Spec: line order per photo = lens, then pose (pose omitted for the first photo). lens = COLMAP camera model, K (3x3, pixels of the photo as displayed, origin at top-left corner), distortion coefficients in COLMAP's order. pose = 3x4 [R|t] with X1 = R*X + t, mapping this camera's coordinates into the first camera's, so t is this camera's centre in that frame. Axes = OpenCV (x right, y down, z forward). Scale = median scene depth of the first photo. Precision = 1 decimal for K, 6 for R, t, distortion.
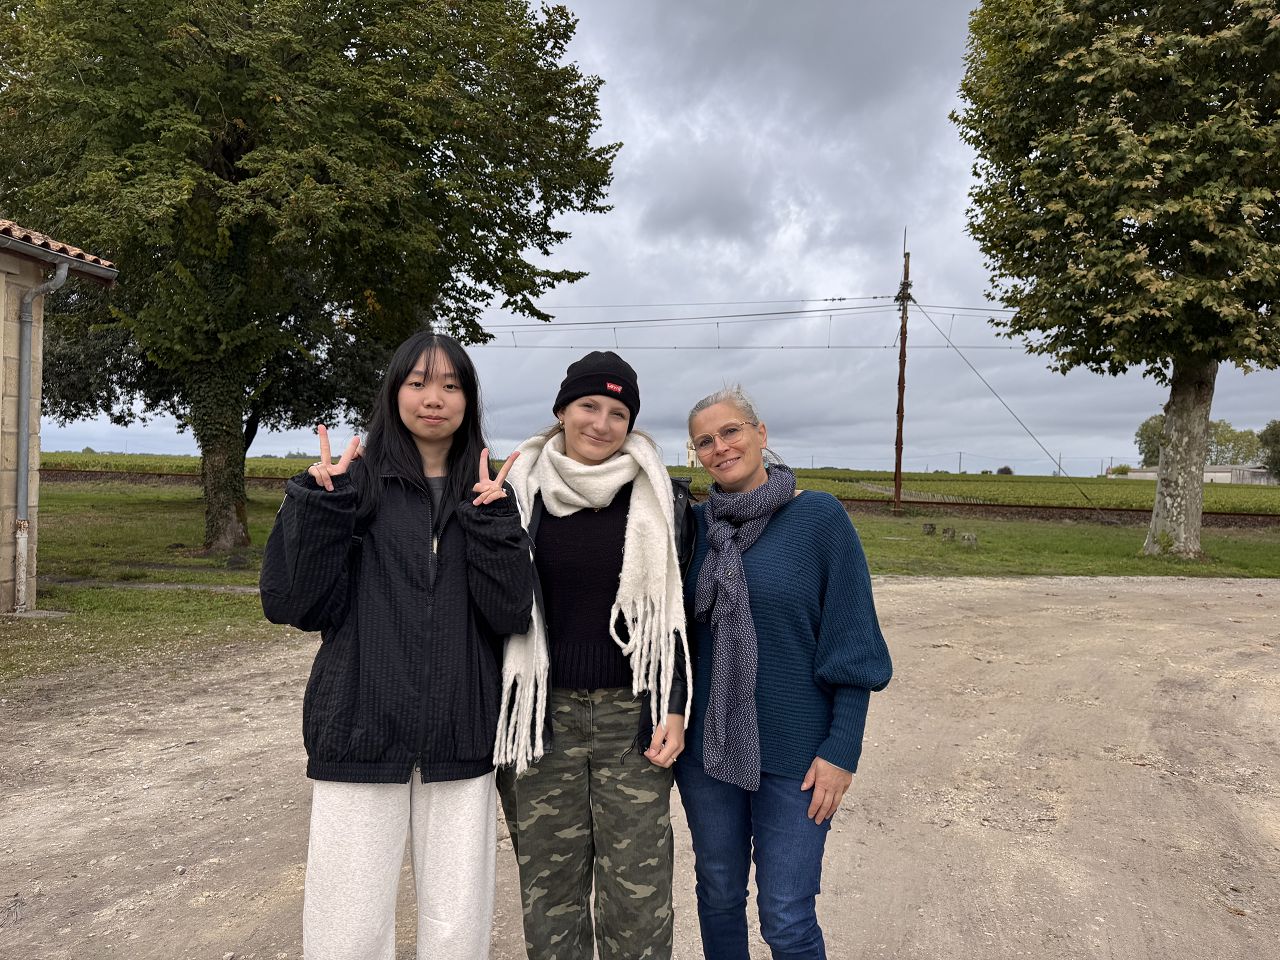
lens RADIAL K [[887.0, 0, 632.5], [0, 887.0, 476.5], [0, 0, 1]] dist [0.046355, -0.059182]
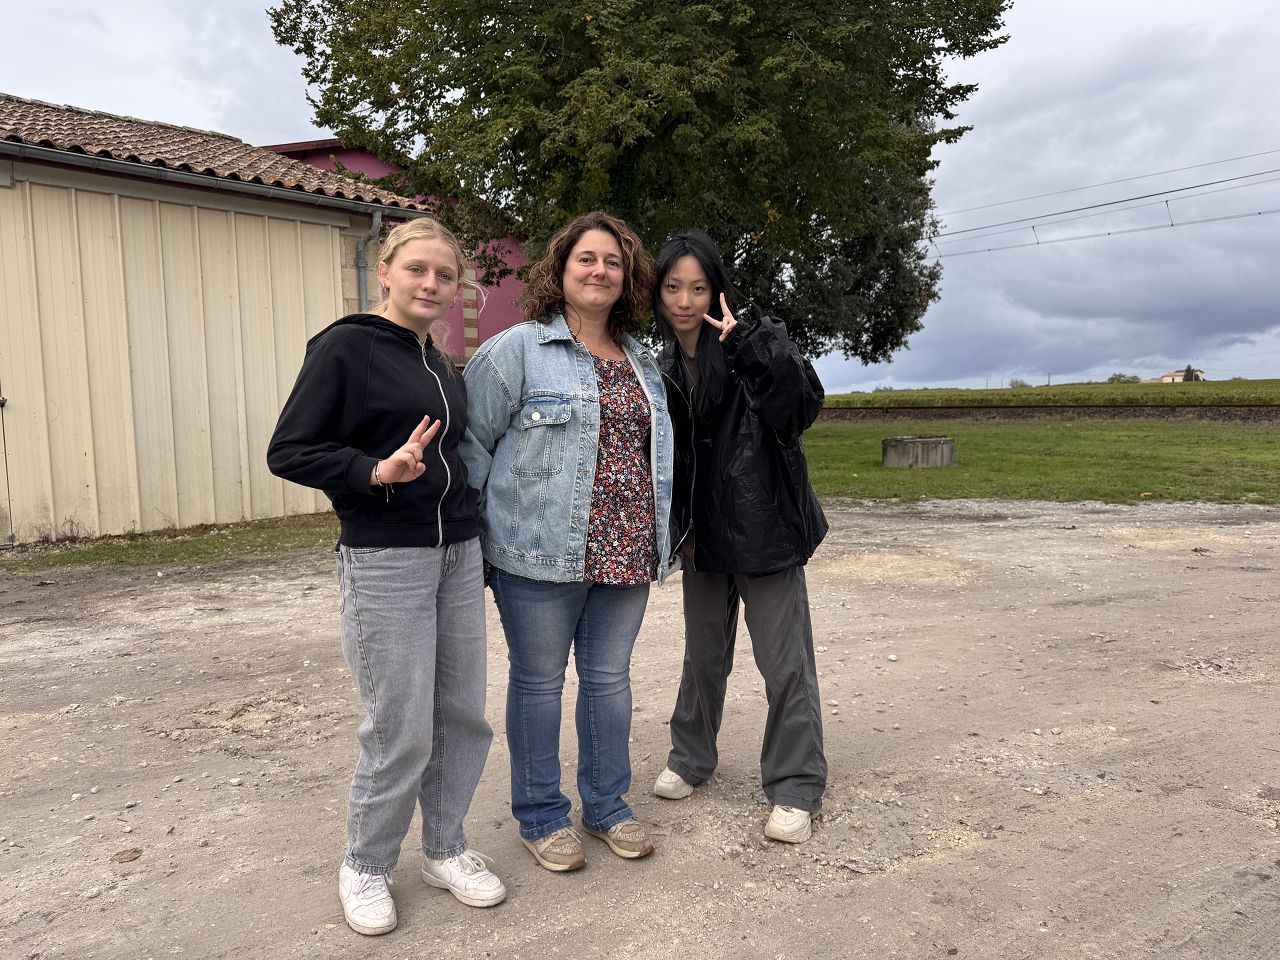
lens RADIAL K [[887.0, 0, 632.5], [0, 887.0, 476.5], [0, 0, 1]] dist [0.046355, -0.059182]
pose [[0.808022, 0.005868, -0.589123, 0.247803], [0.038277, 0.997315, 0.062434, 0.035836], [0.587908, -0.072997, 0.805628, 0.177402]]
